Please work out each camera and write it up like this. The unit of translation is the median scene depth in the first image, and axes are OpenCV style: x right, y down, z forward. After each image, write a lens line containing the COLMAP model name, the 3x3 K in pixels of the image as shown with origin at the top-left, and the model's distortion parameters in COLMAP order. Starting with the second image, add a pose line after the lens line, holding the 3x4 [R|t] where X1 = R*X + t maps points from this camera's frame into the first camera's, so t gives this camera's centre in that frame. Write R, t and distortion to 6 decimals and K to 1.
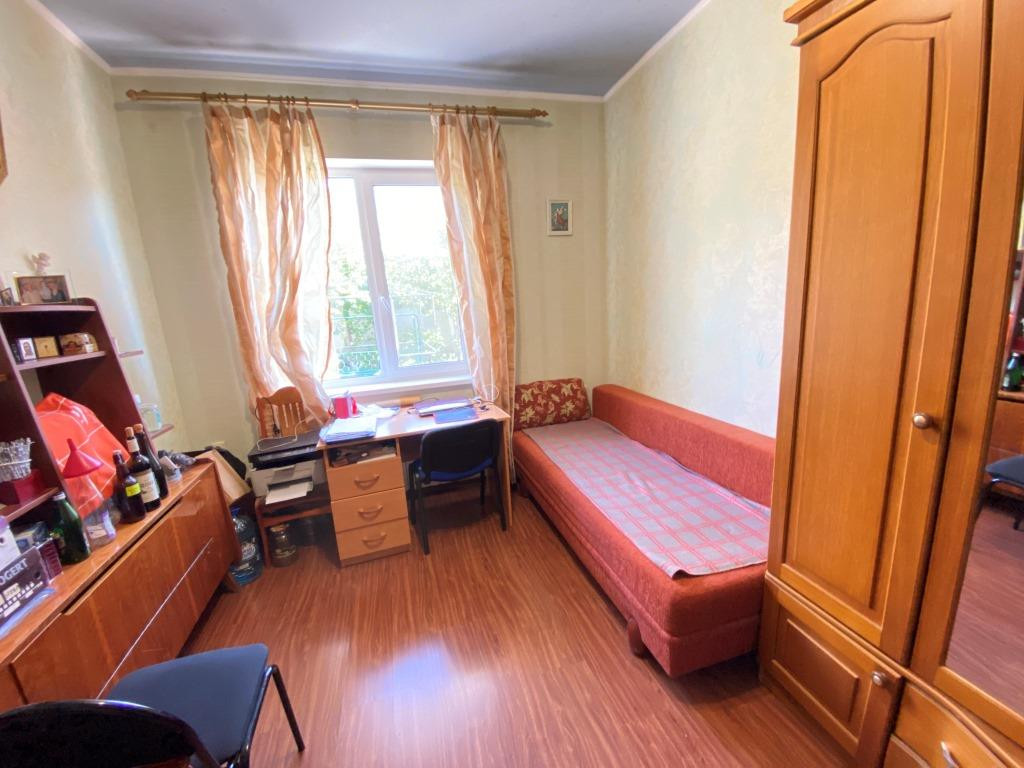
lens RADIAL K [[414.0, 0, 509.6], [0, 414.0, 387.5], [0, 0, 1]] dist [0.026379, -0.022284]
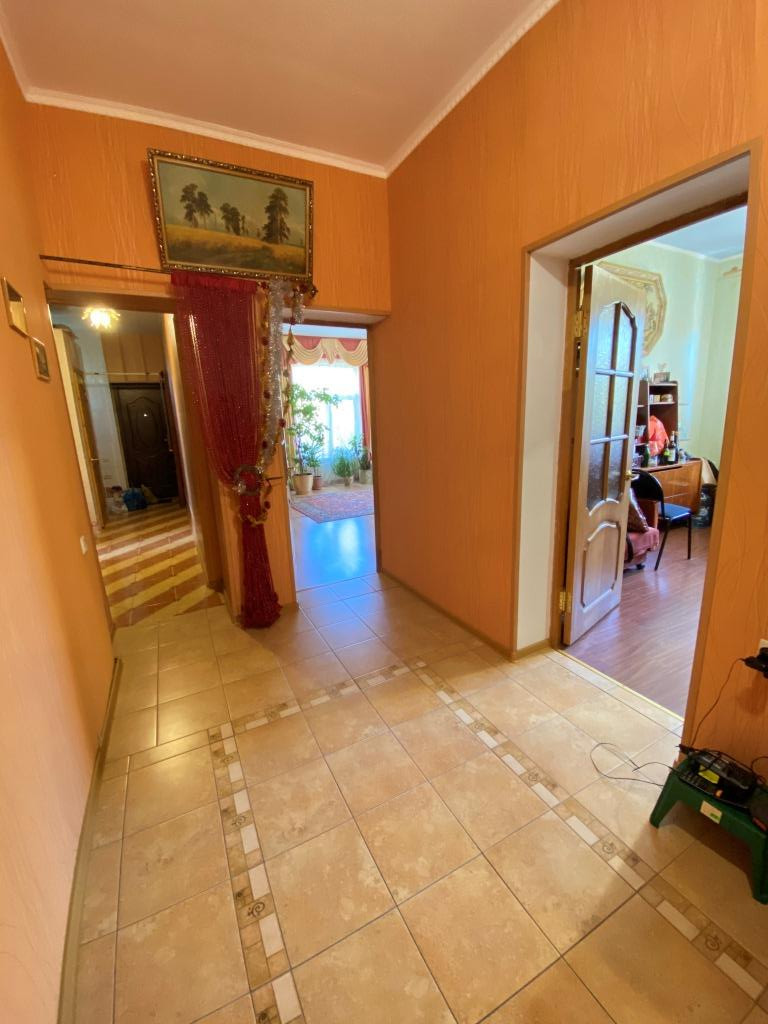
lens RADIAL K [[414.0, 0, 384.0], [0, 414.0, 512.0], [0, 0, 1]] dist [0.026379, -0.022284]
pose [[0.206877, 0.267040, -0.941218, 1.295144], [-0.171652, 0.957014, 0.233793, 0.277527], [0.963191, 0.113196, 0.243822, -1.312665]]
